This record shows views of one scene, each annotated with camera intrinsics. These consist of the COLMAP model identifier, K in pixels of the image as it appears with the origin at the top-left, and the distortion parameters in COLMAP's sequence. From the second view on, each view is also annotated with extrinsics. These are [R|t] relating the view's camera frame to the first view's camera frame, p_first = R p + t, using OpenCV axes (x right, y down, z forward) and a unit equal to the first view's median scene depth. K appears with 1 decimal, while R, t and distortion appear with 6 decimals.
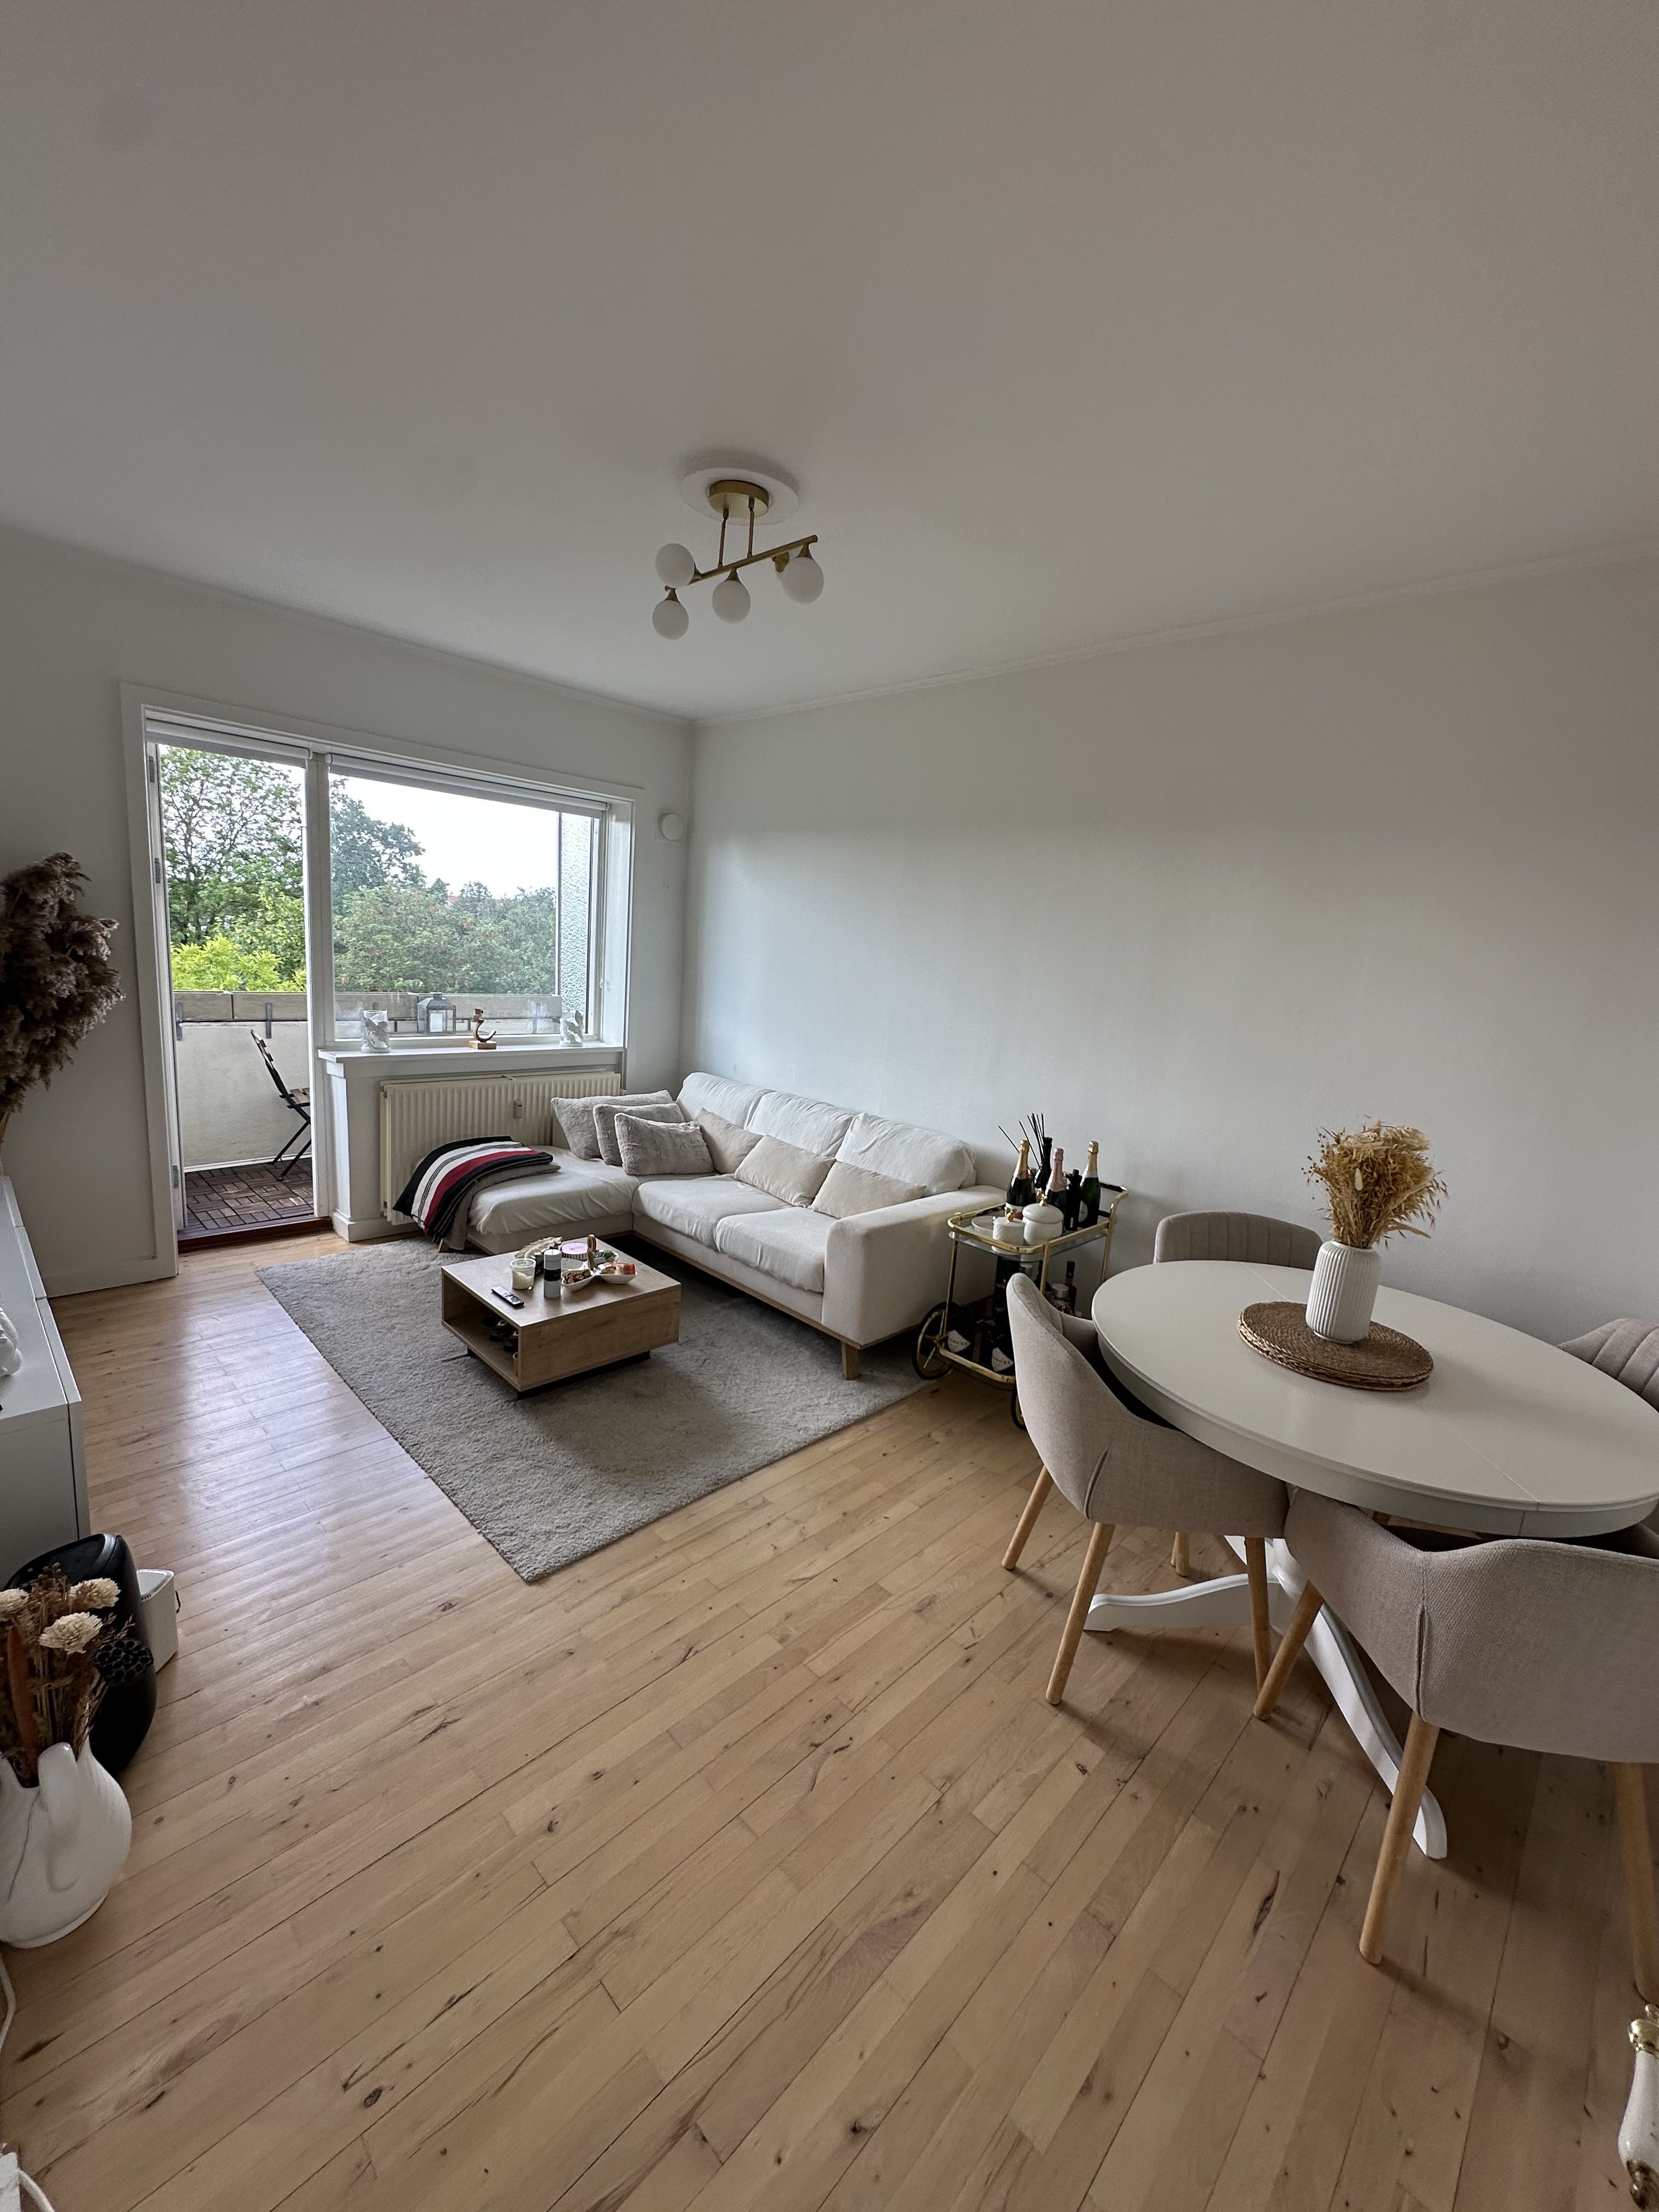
lens RADIAL K [[881.7, 0, 829.5], [0, 881.7, 1106.0], [0, 0, 1]] dist [-0.001119, -0.000067]
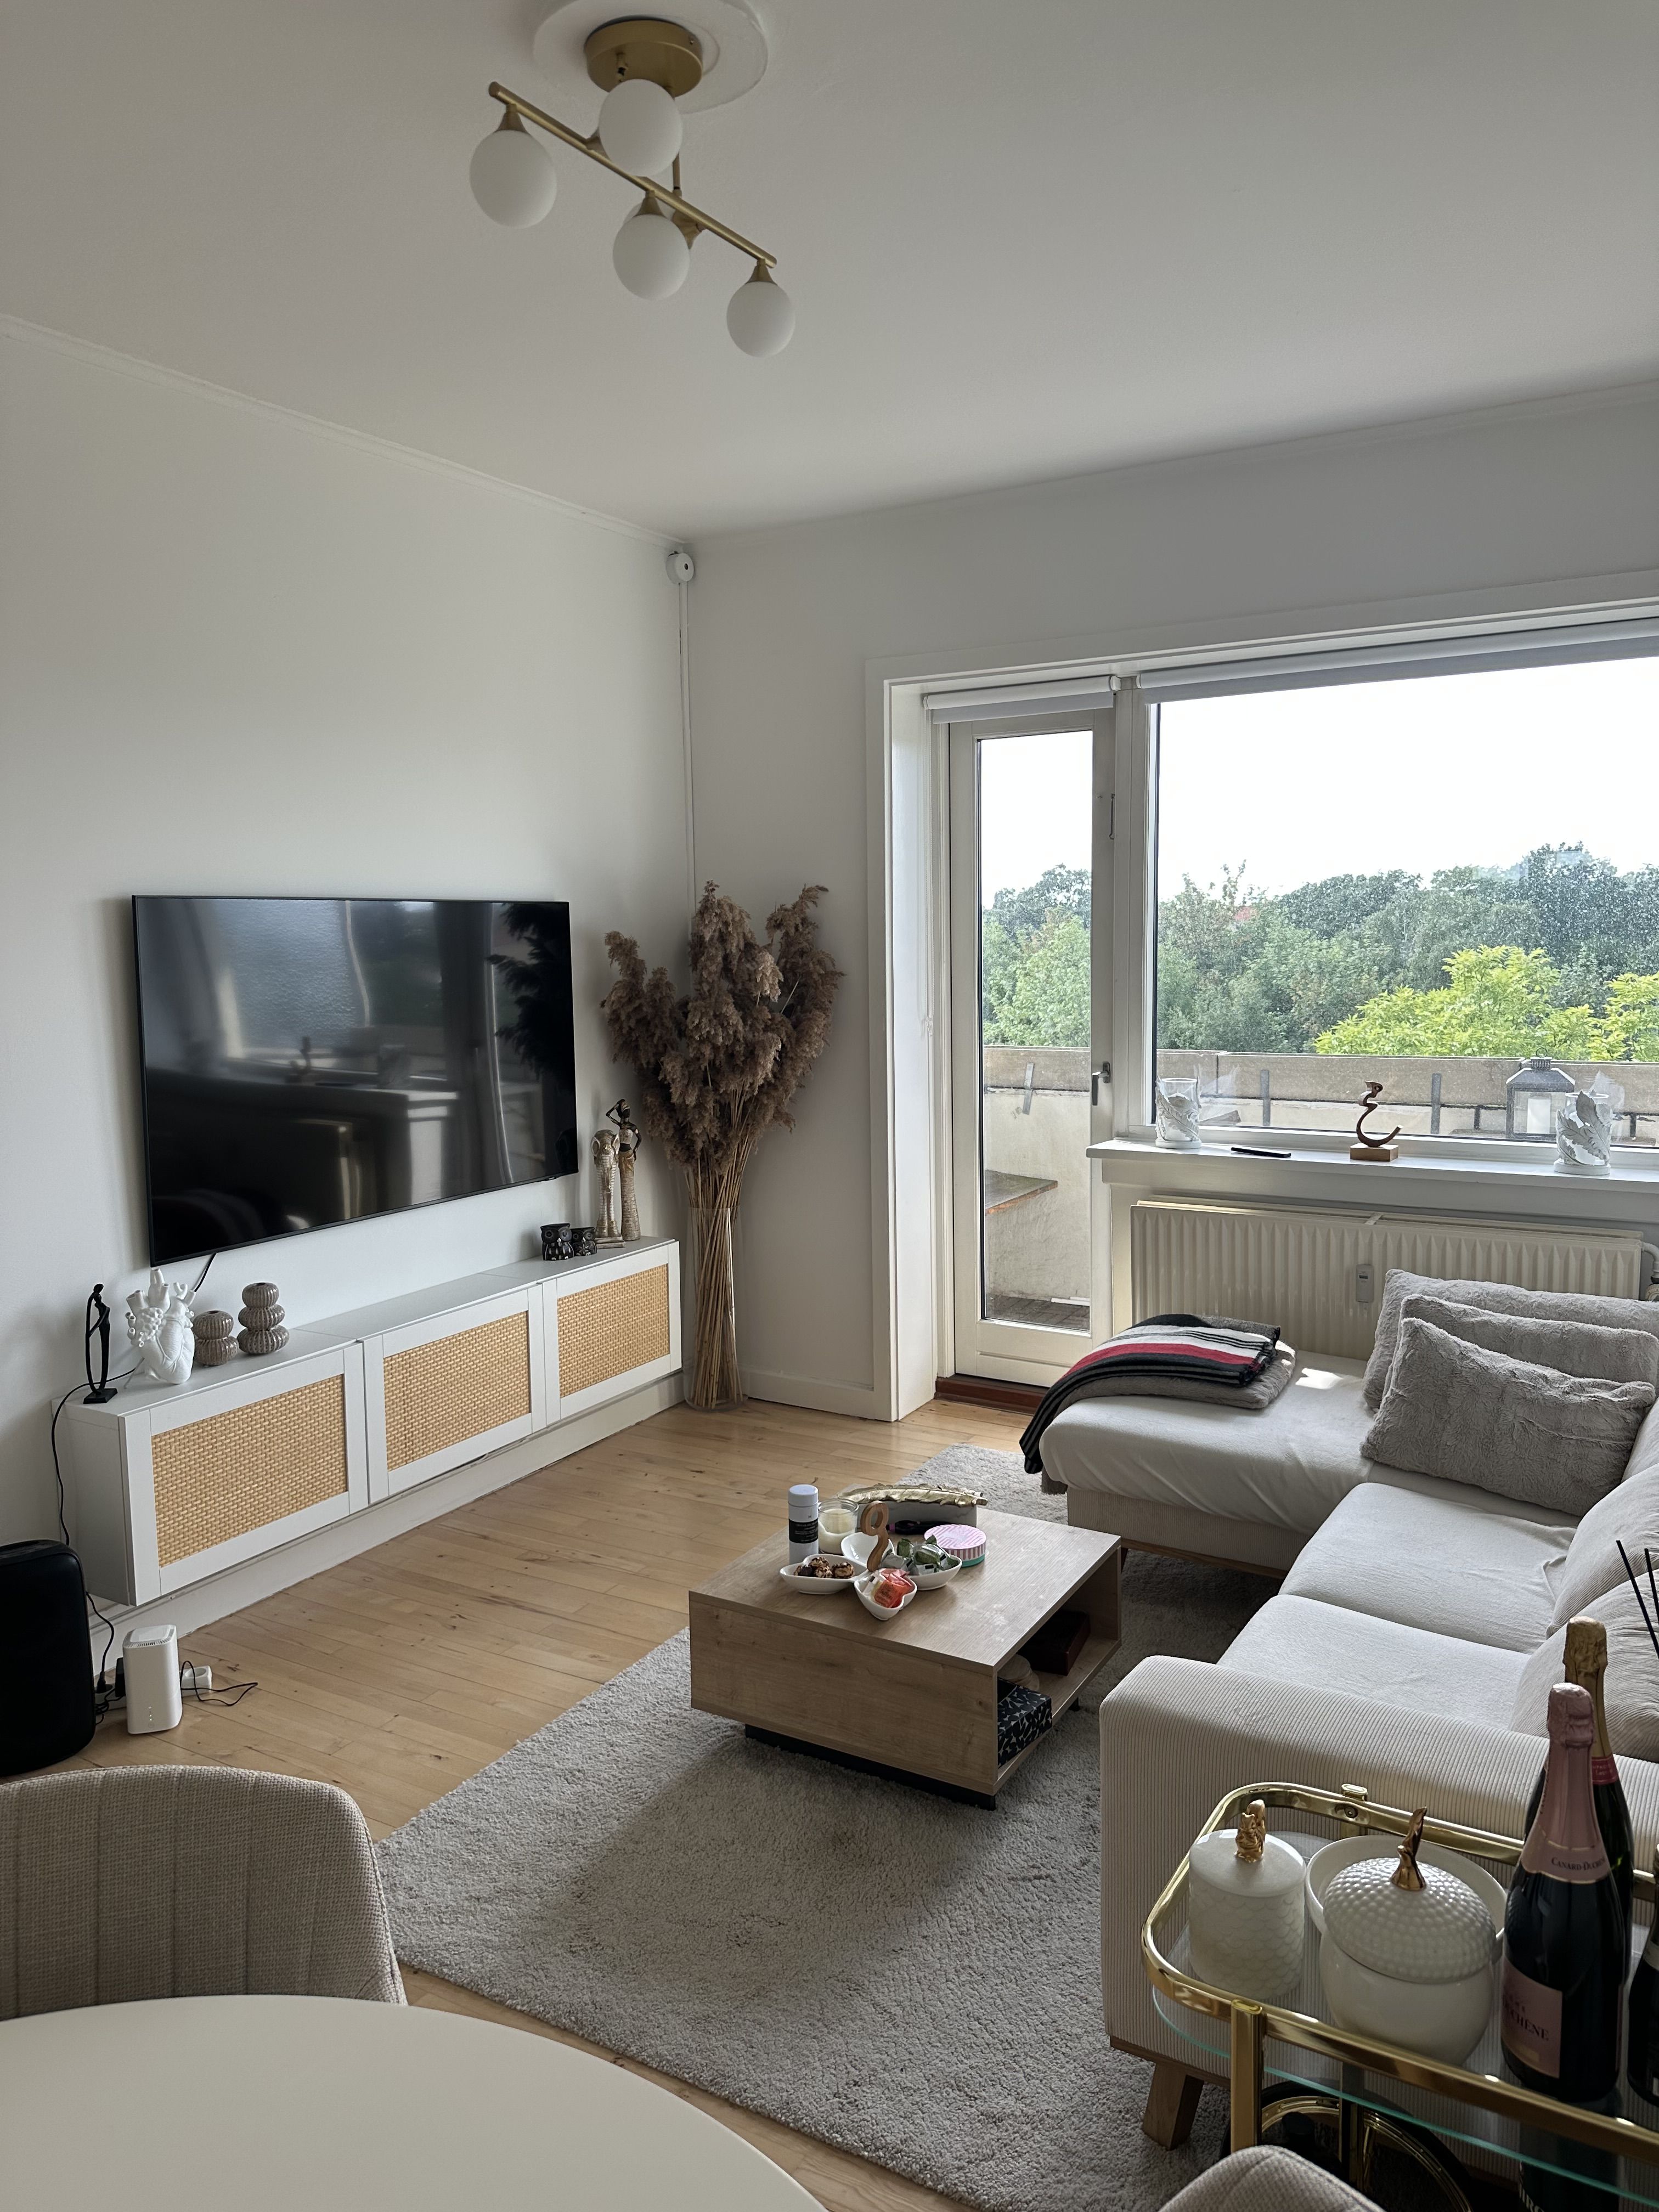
lens RADIAL K [[1555.7, 0, 829.5], [0, 1555.7, 1106.0], [0, 0, 1]] dist [0.082081, -0.000867]
pose [[0.249511, 0.031629, -0.967855, 0.617183], [-0.143164, 0.989688, -0.004564, -0.069329], [0.957731, 0.139701, 0.251466, 0.693077]]
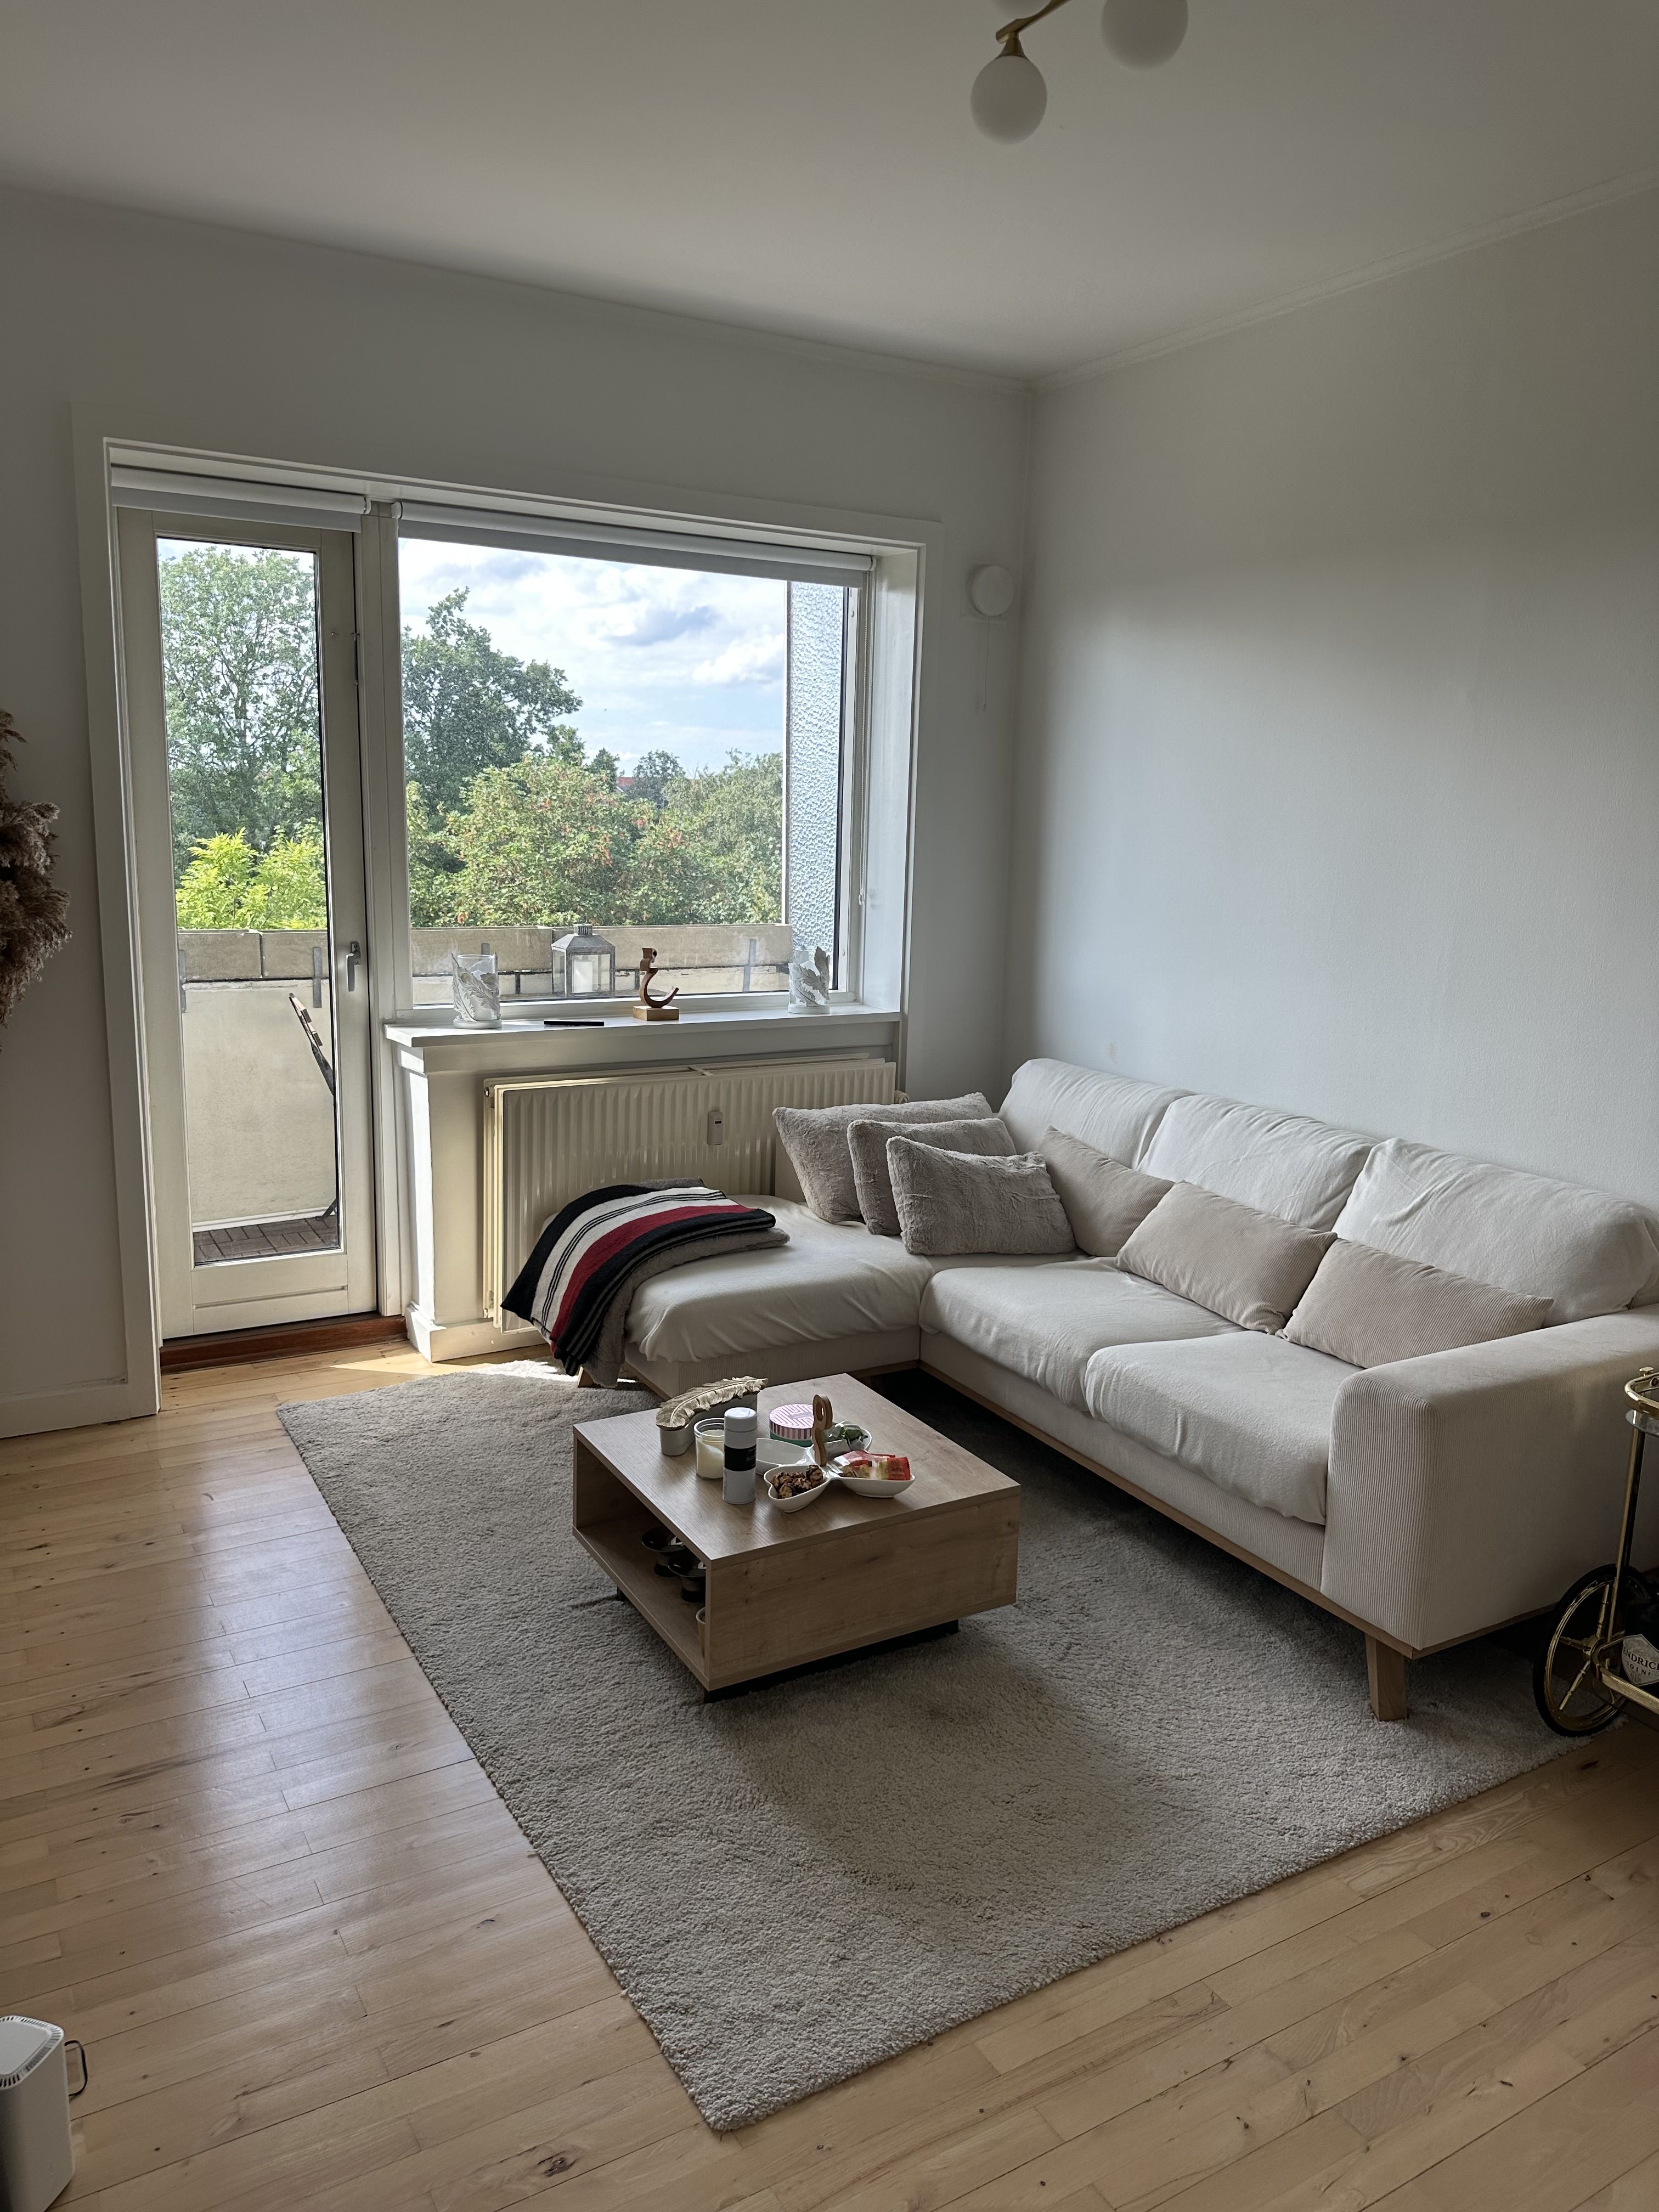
lens RADIAL K [[1555.7, 0, 829.5], [0, 1555.7, 1106.0], [0, 0, 1]] dist [0.082081, -0.000867]
pose [[0.963177, -0.001624, -0.268863, -0.033168], [-0.000830, 0.999959, -0.009011, -0.002223], [0.268866, 0.008902, 0.963136, 0.118738]]
